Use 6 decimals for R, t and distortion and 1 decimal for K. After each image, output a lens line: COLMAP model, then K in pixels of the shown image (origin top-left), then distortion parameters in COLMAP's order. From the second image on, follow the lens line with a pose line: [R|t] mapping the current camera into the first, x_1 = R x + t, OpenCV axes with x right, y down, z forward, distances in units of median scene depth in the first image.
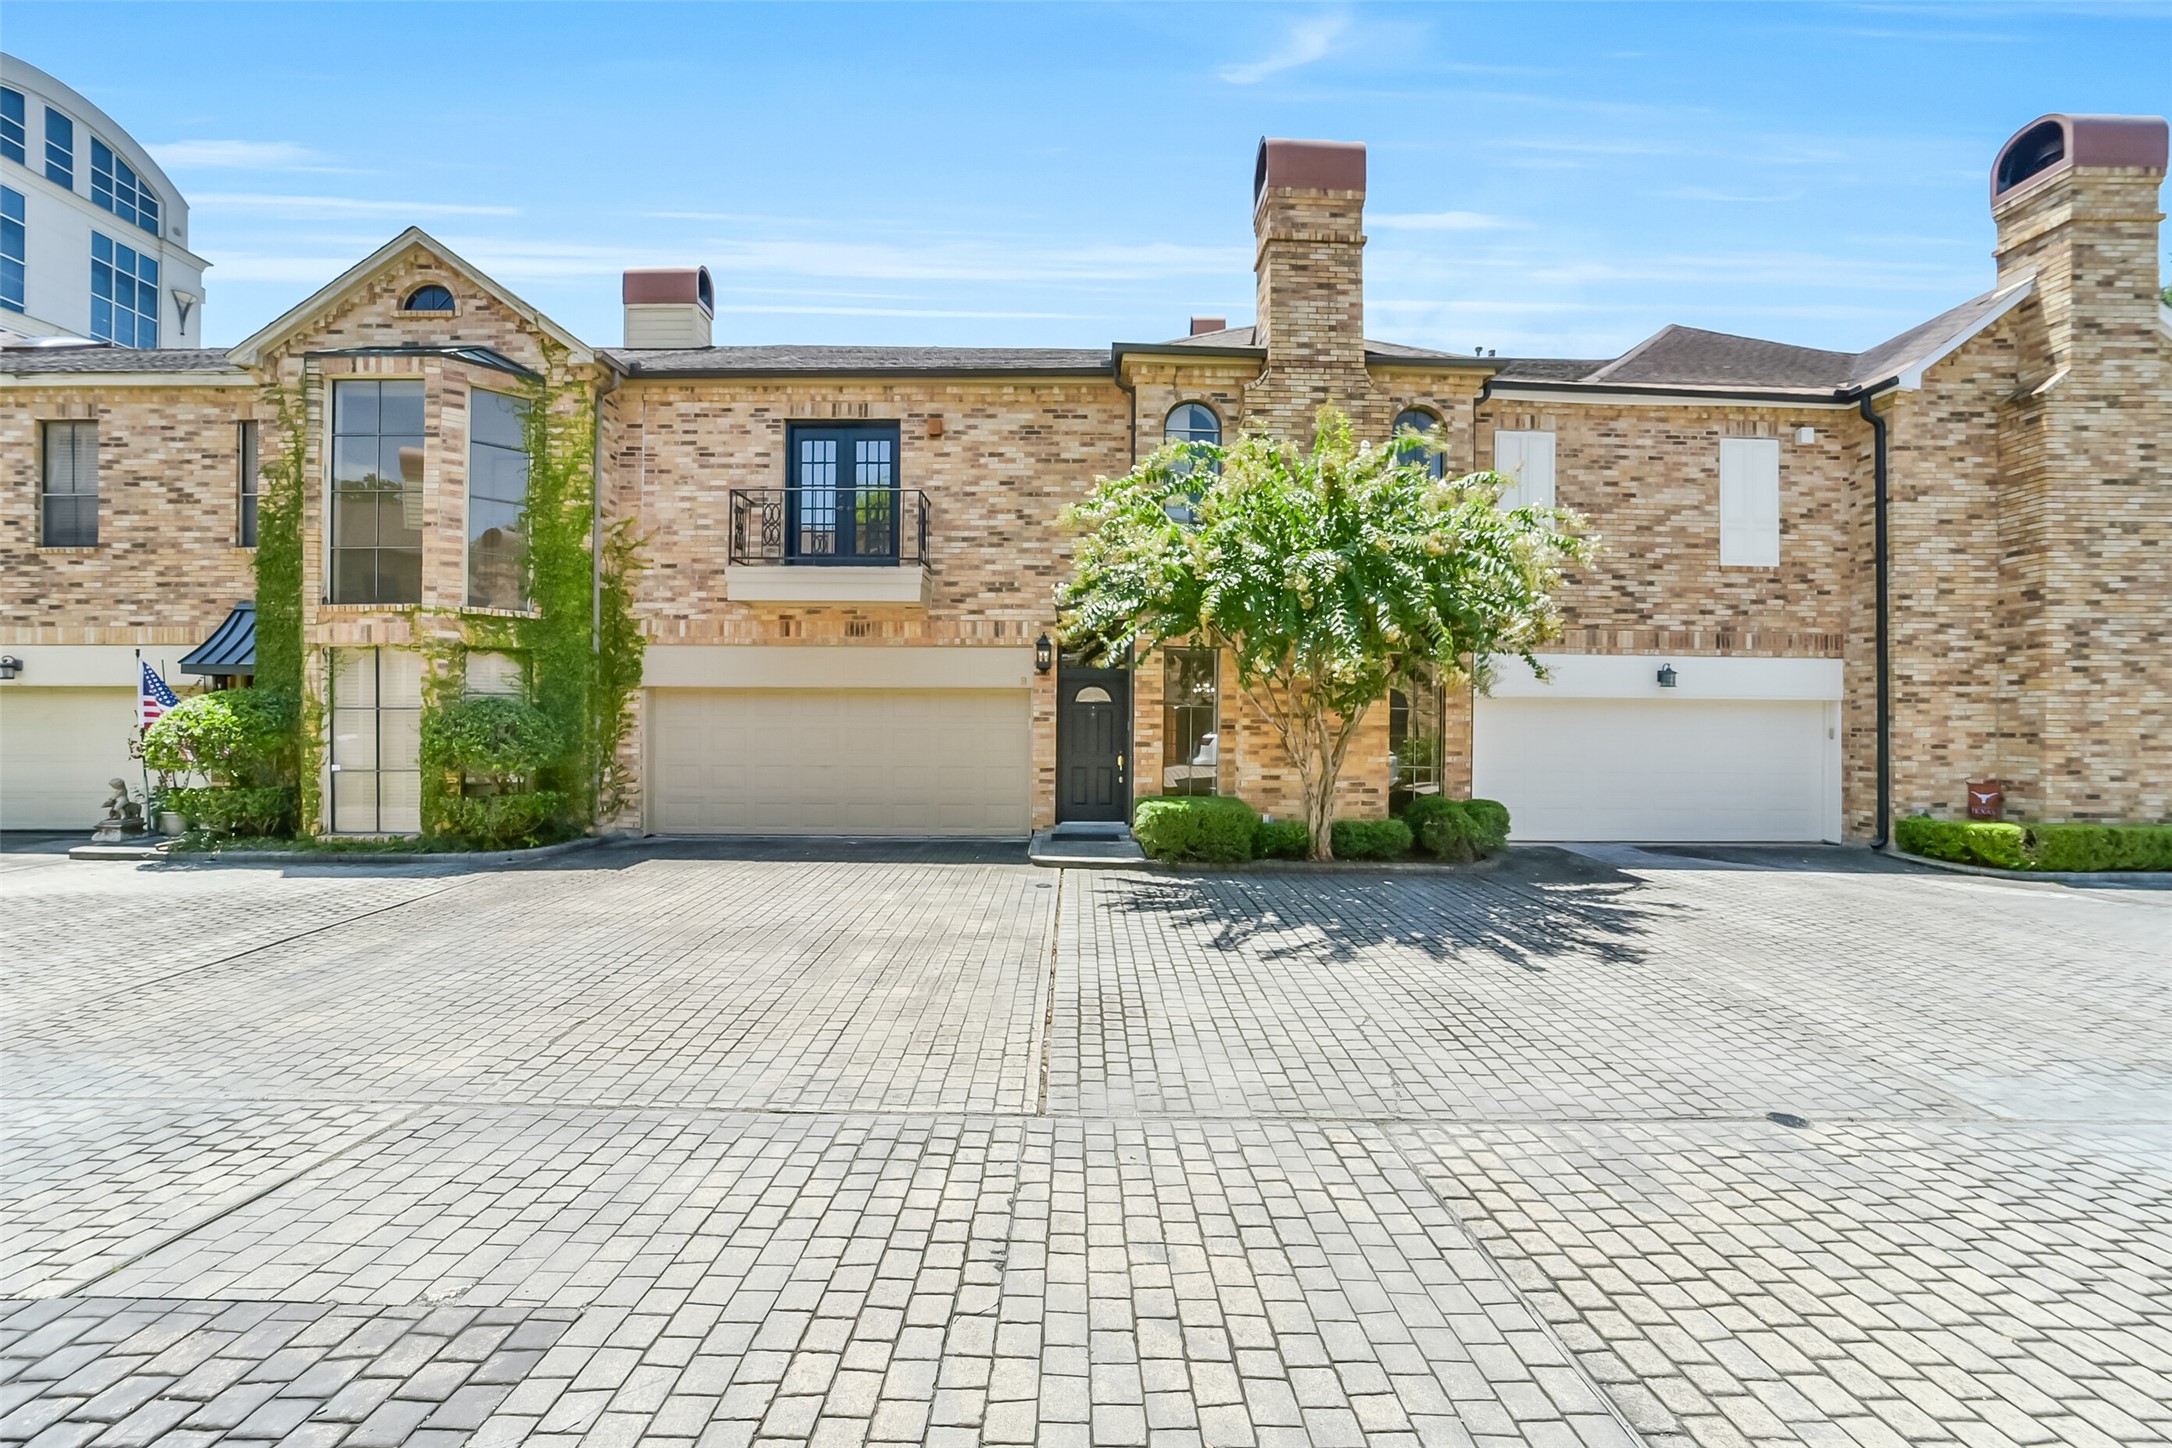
lens RADIAL K [[865.2, 0, 1086.0], [0, 865.2, 724.0], [0, 0, 1]] dist [-0.037746, 0.010323]
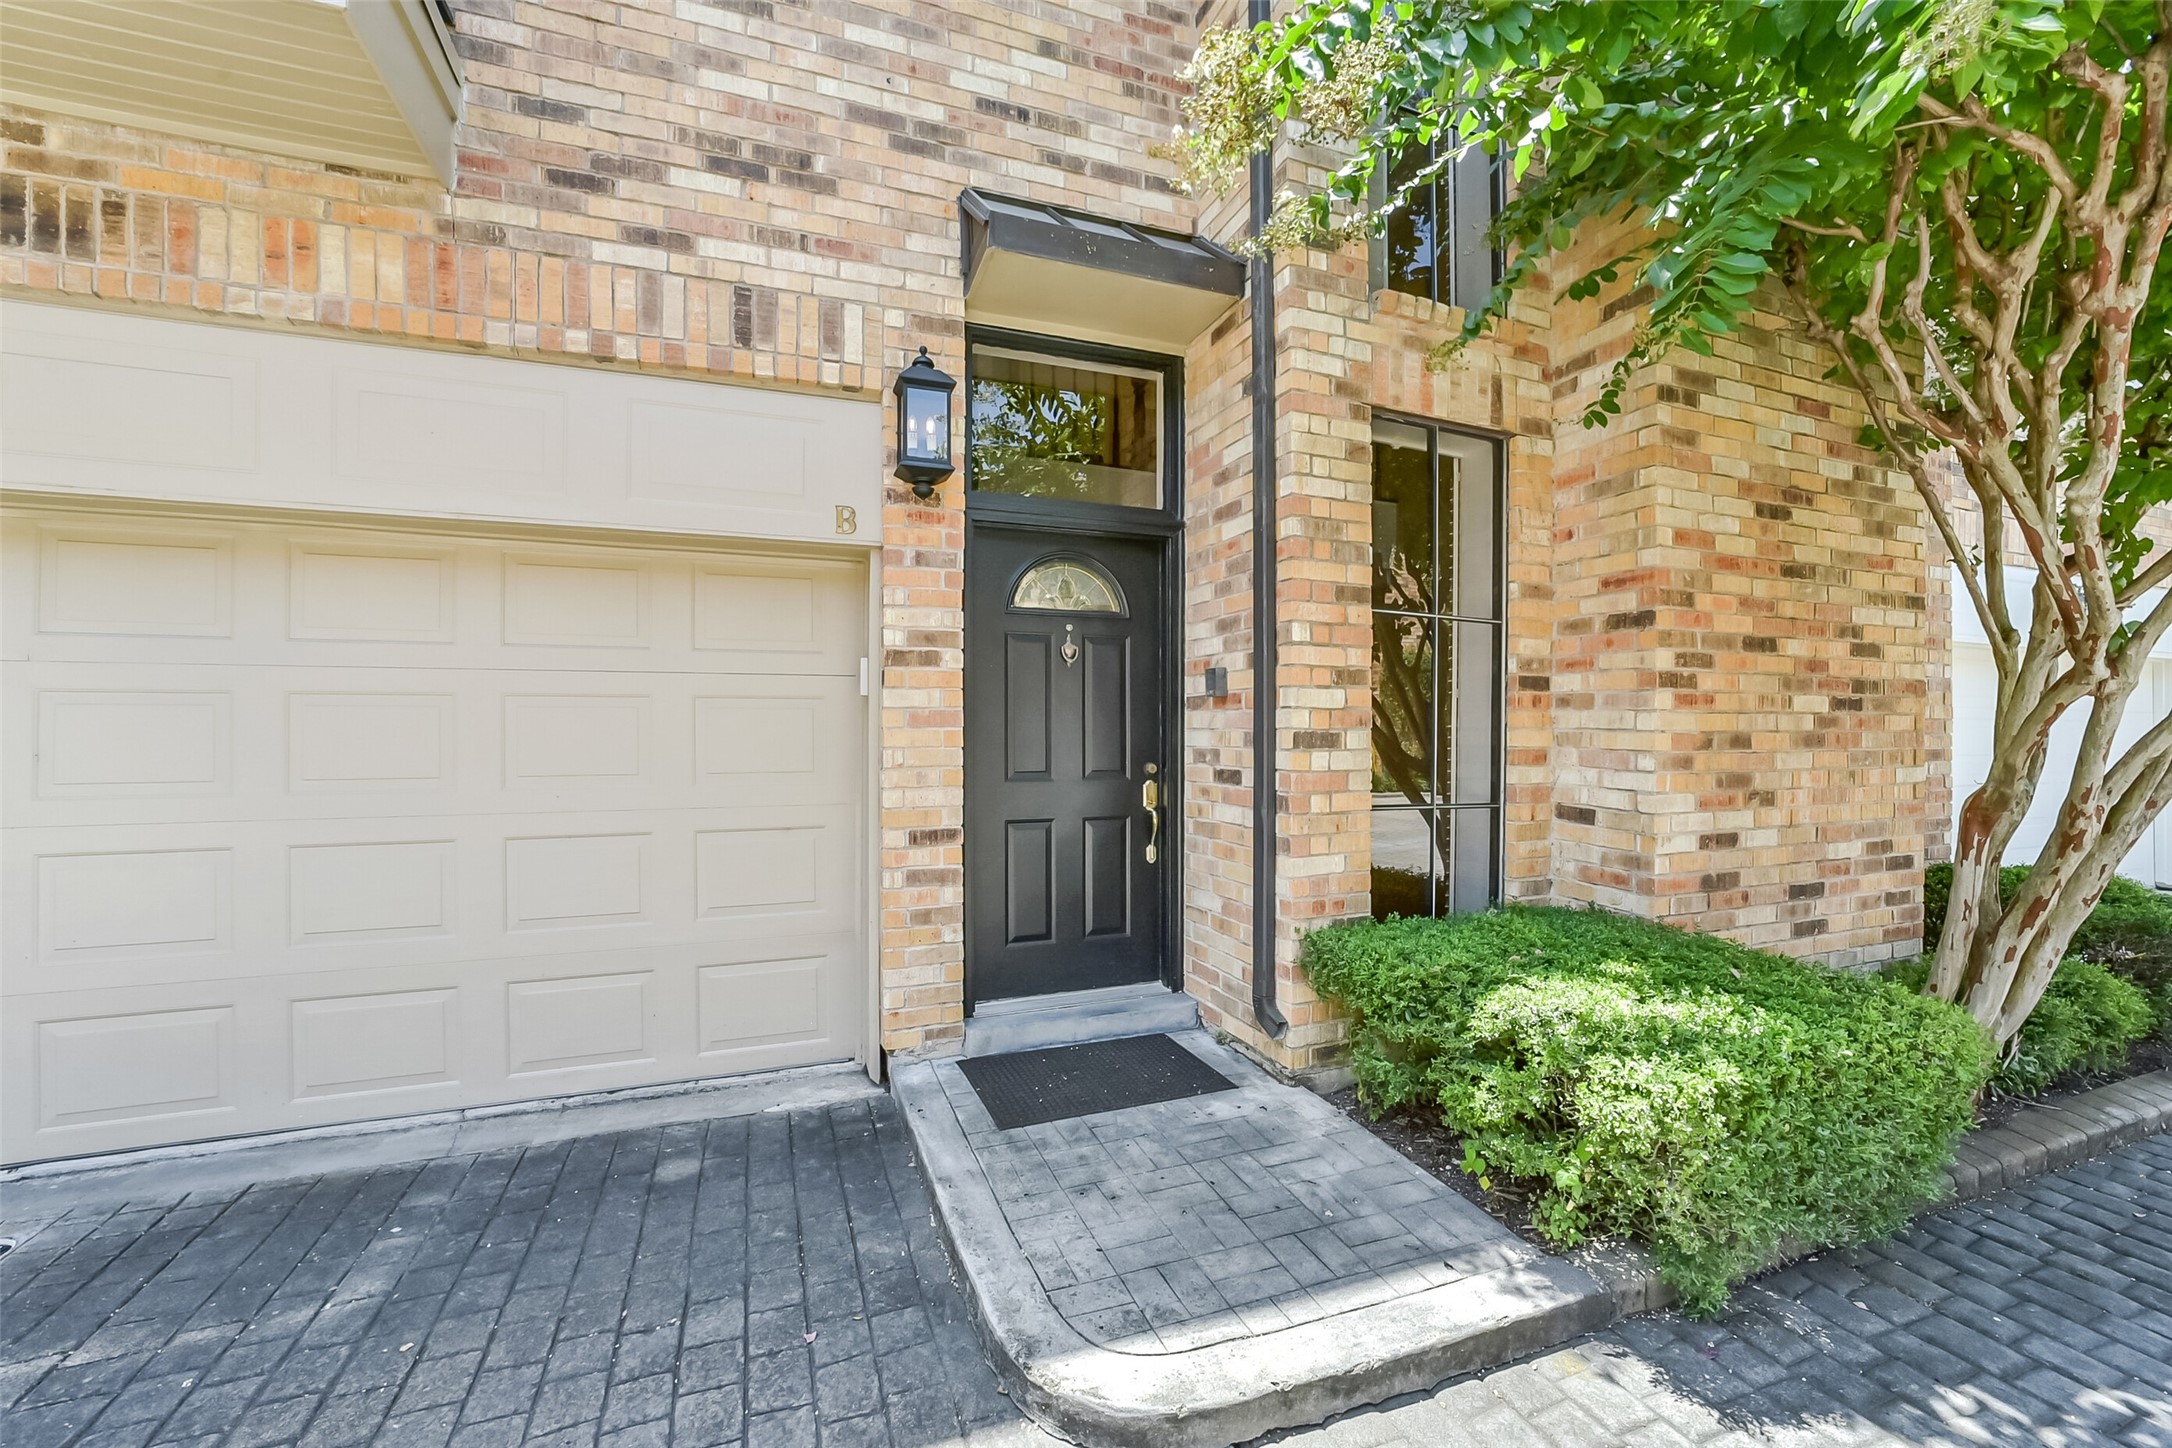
lens RADIAL K [[865.2, 0, 1086.0], [0, 865.2, 724.0], [0, 0, 1]] dist [-0.037746, 0.010323]
pose [[0.935948, -0.005582, 0.352095, -0.098087], [0.007287, 0.999967, -0.003517, 0.017574], [-0.352064, 0.005858, 0.935958, 0.720164]]
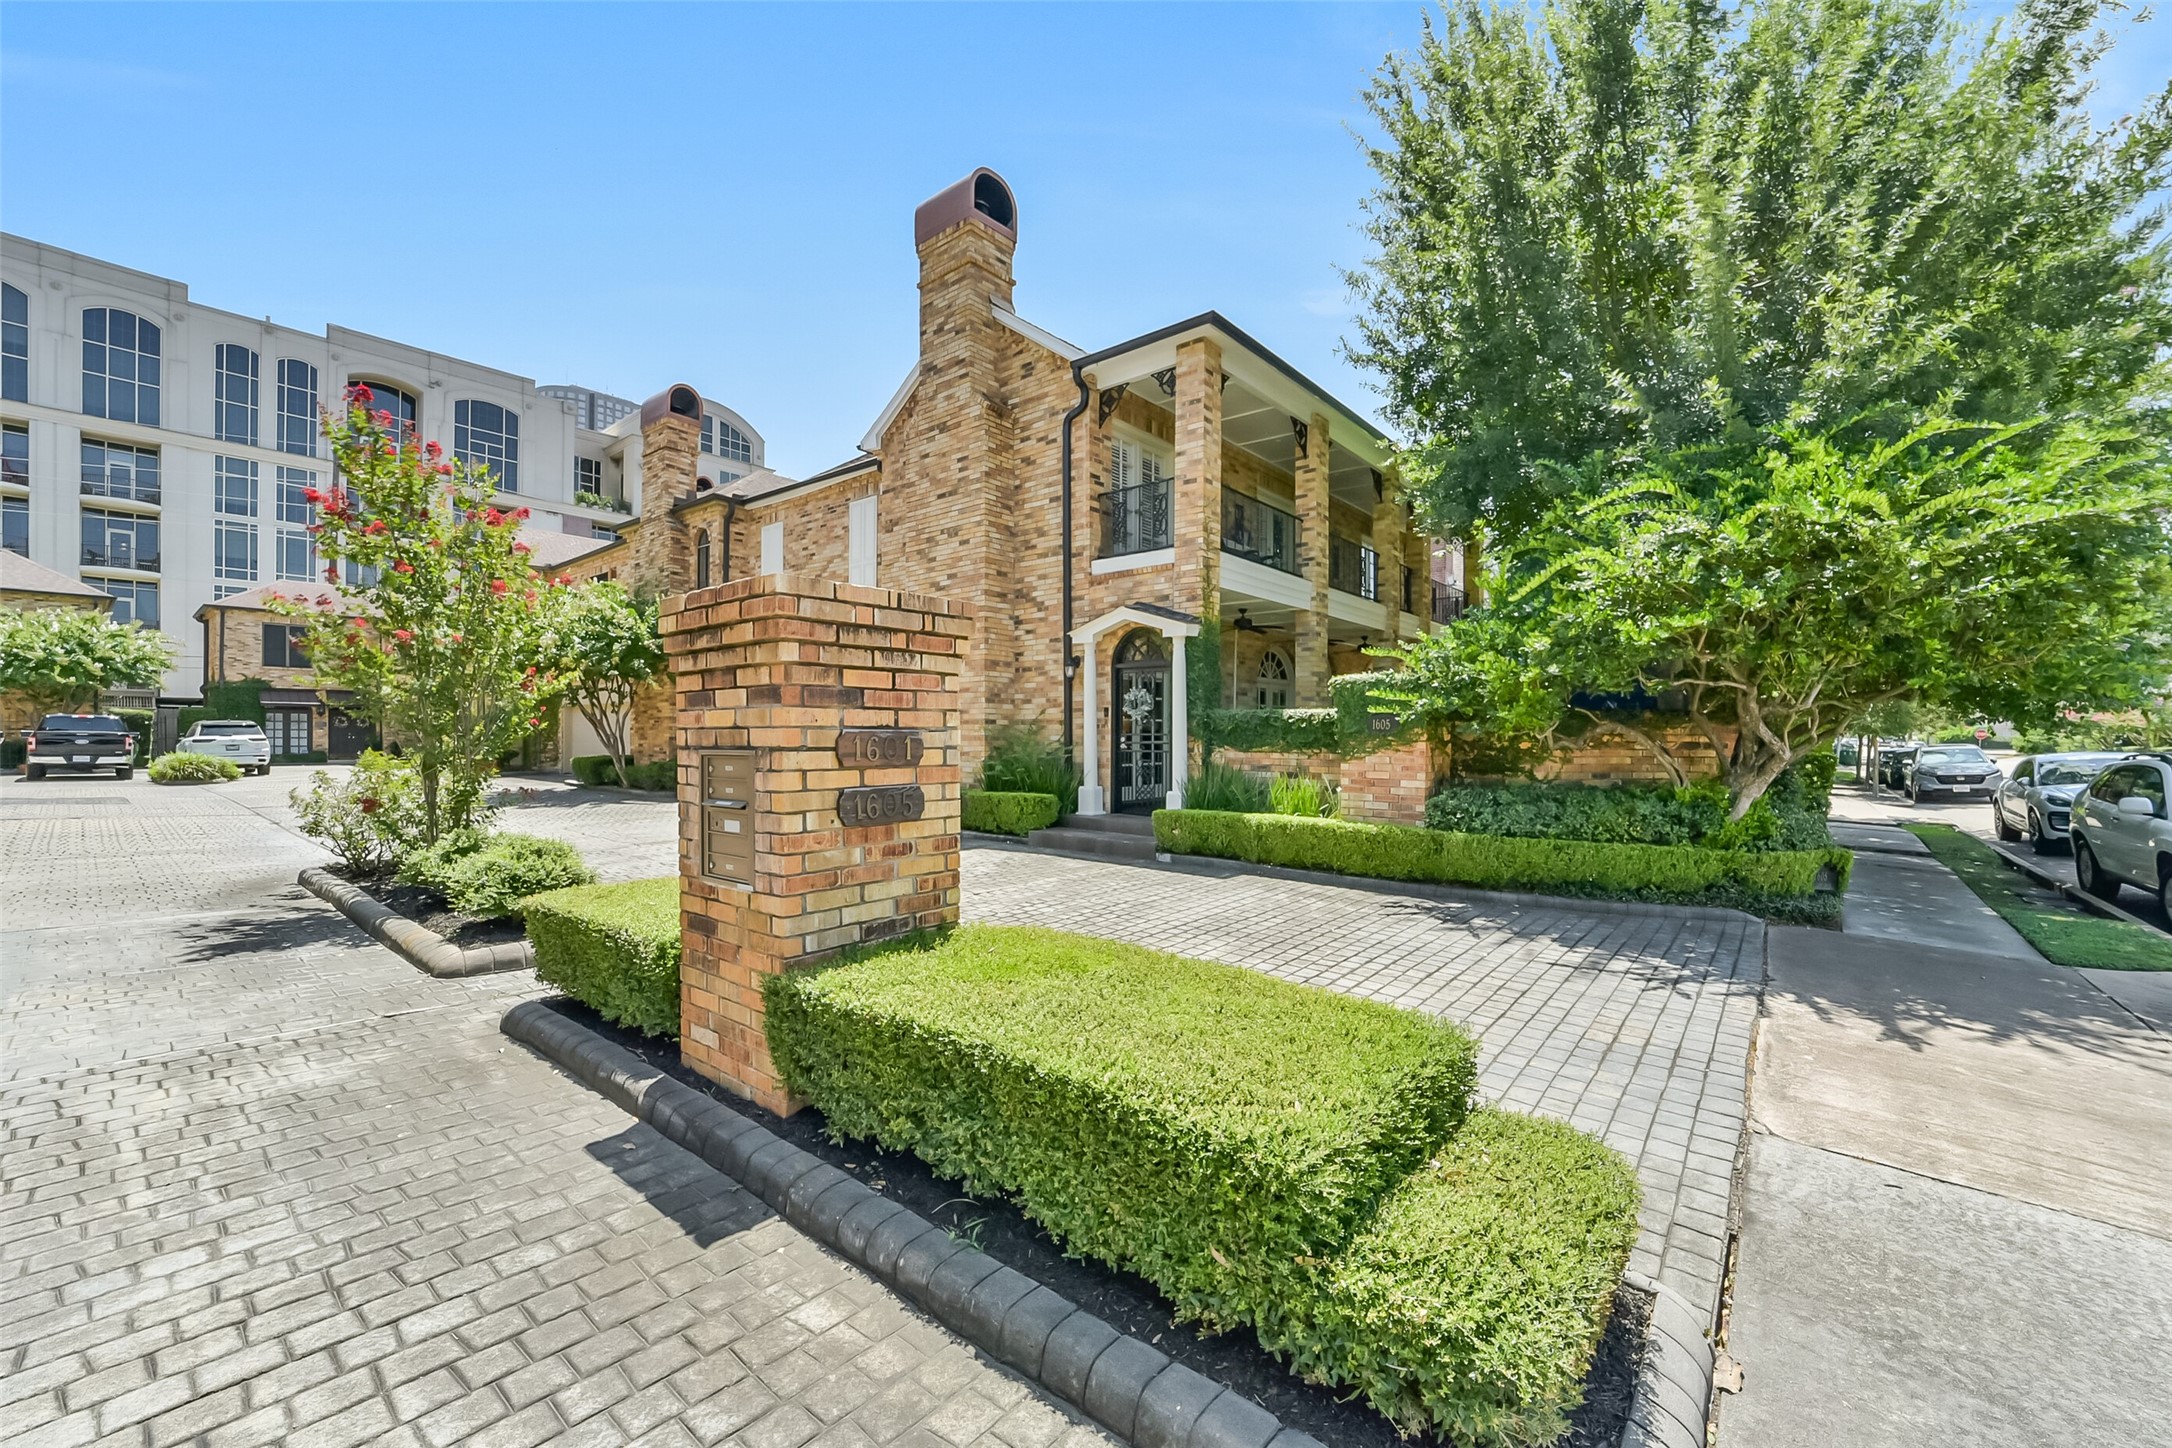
lens RADIAL K [[865.2, 0, 1086.0], [0, 865.2, 724.0], [0, 0, 1]] dist [-0.037746, 0.010323]
pose [[0.769806, -0.019871, -0.637968, 1.876425], [0.008329, 0.999743, -0.021089, 0.049700], [0.638223, 0.010921, 0.769774, 0.178090]]
